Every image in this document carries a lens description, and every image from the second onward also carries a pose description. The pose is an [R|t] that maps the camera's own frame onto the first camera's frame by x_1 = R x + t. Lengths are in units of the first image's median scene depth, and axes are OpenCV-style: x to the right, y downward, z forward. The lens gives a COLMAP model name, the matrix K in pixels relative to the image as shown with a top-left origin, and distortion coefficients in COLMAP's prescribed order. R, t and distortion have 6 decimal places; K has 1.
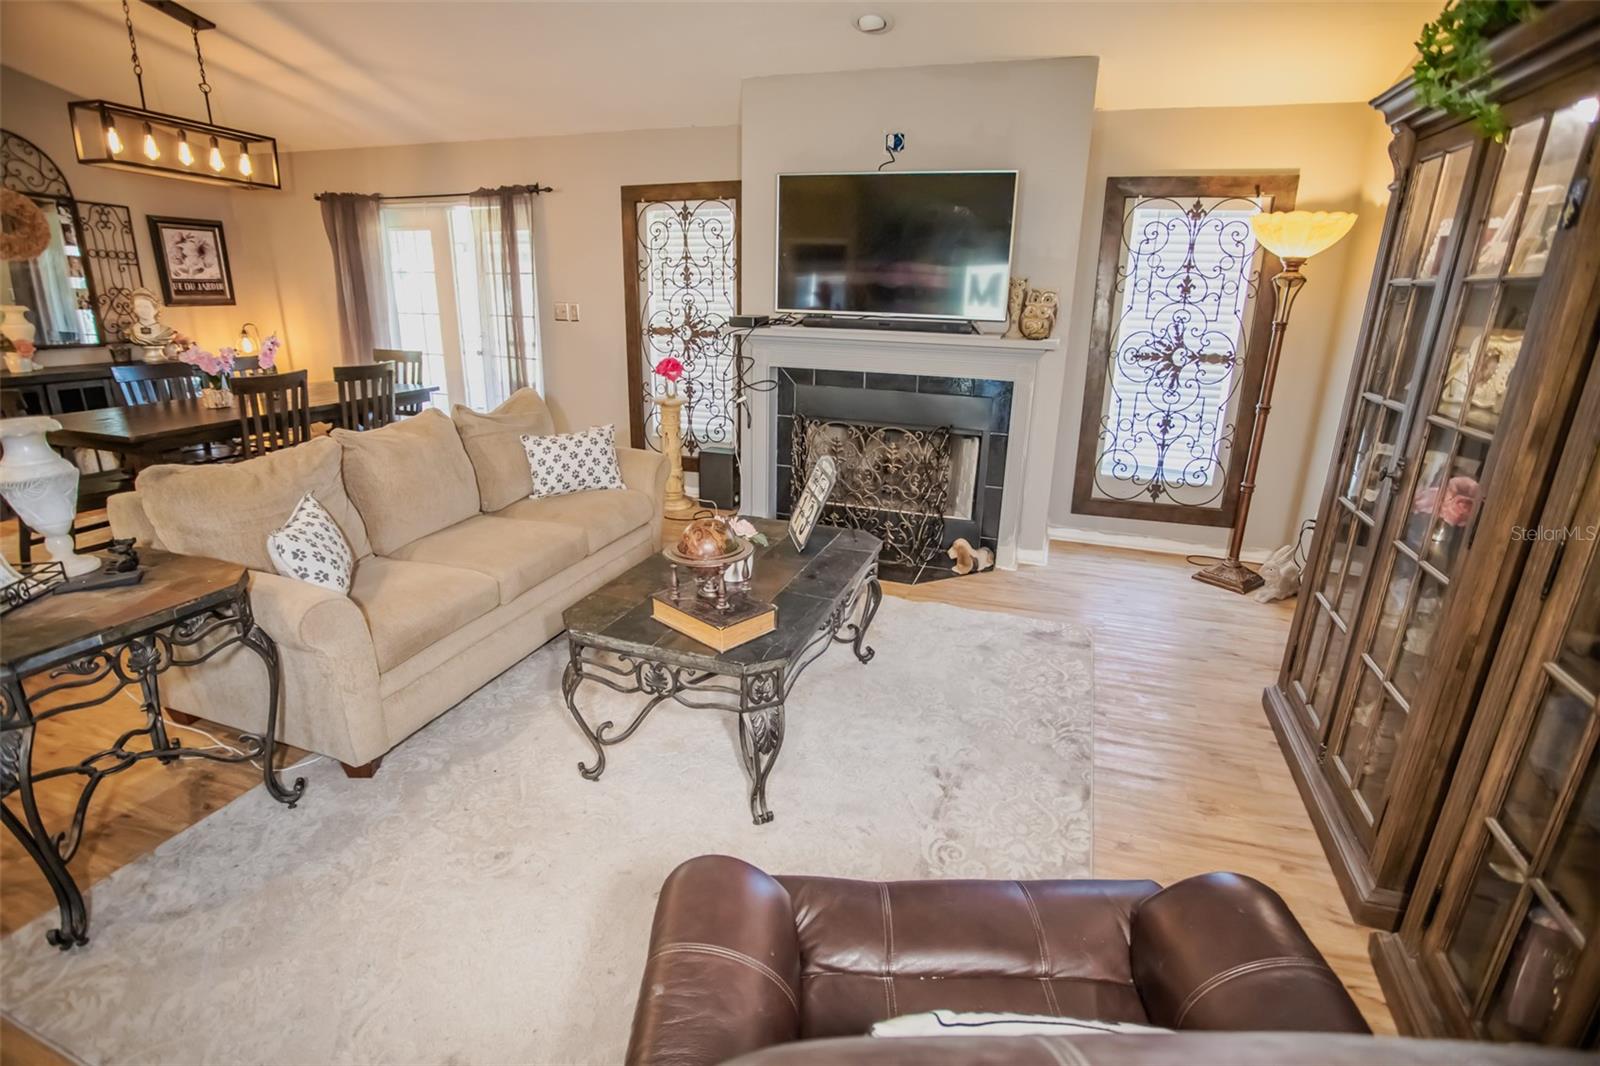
lens RADIAL K [[766.7, 0, 803.2], [0, 766.7, 541.3], [0, 0, 1]] dist [-0.061947, 0.020124]
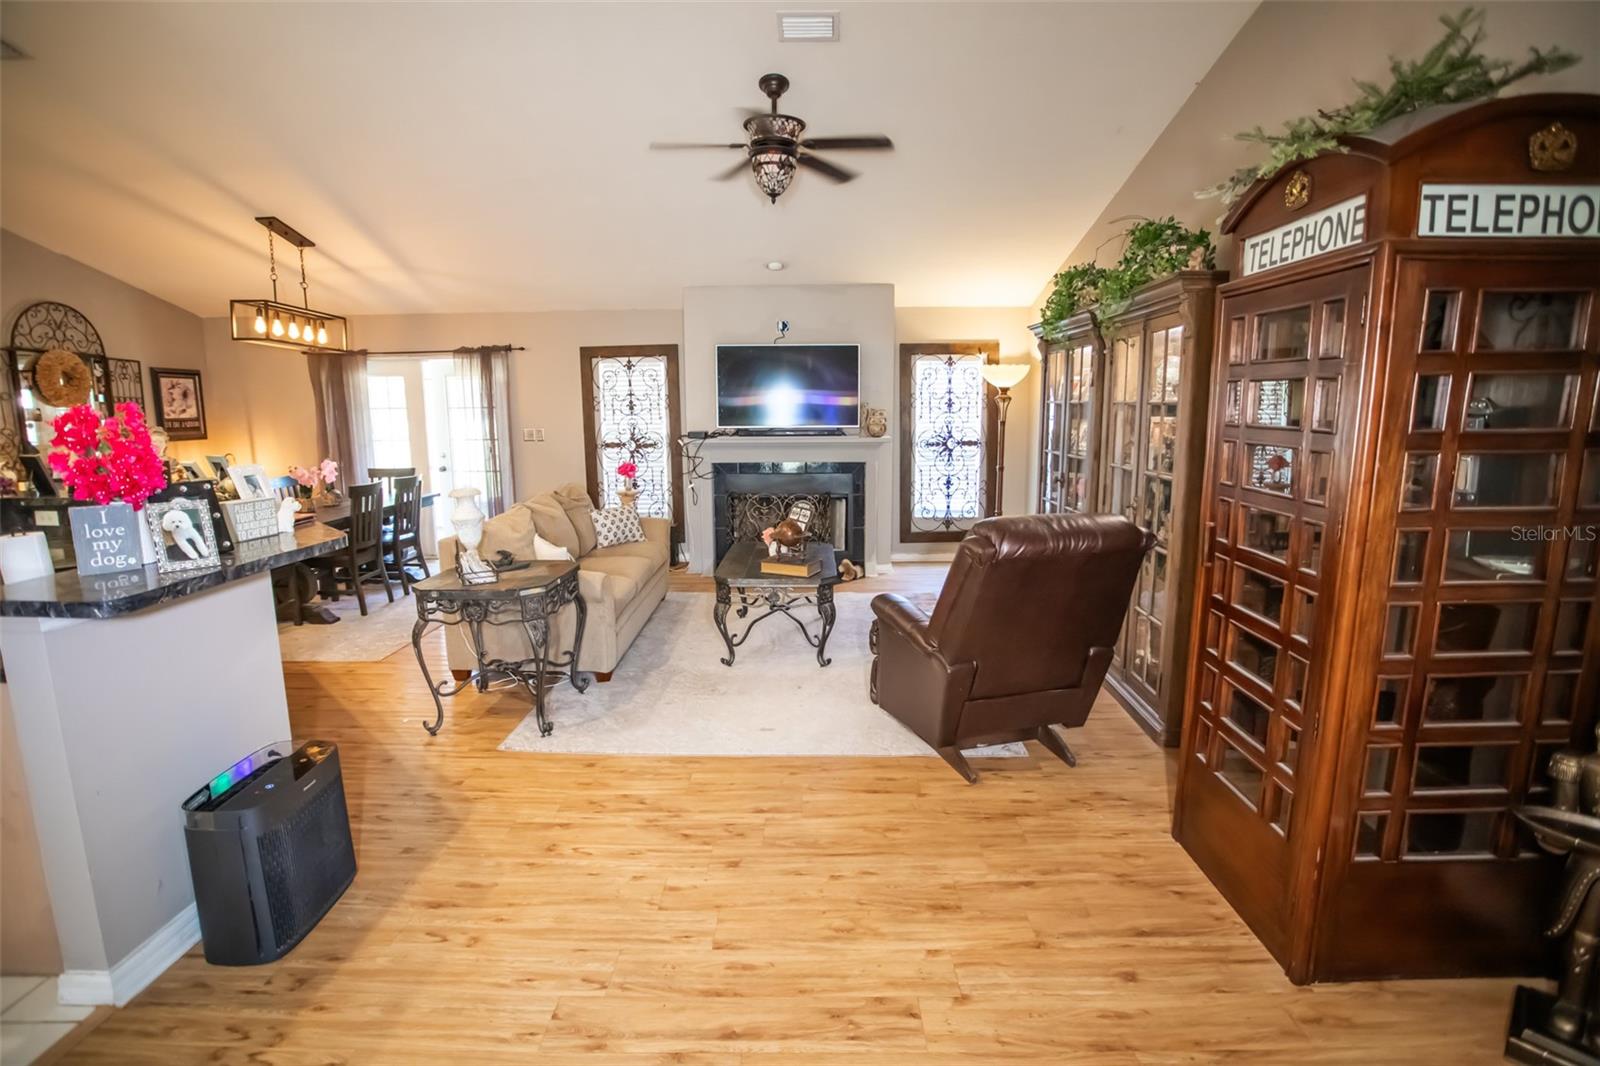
lens RADIAL K [[766.7, 0, 803.2], [0, 766.7, 541.3], [0, 0, 1]] dist [-0.061947, 0.020124]
pose [[0.949796, -0.081948, 0.301949, -0.342209], [0.124440, 0.984415, -0.124266, 0.140051], [-0.287059, 0.155602, 0.945190, -0.481342]]
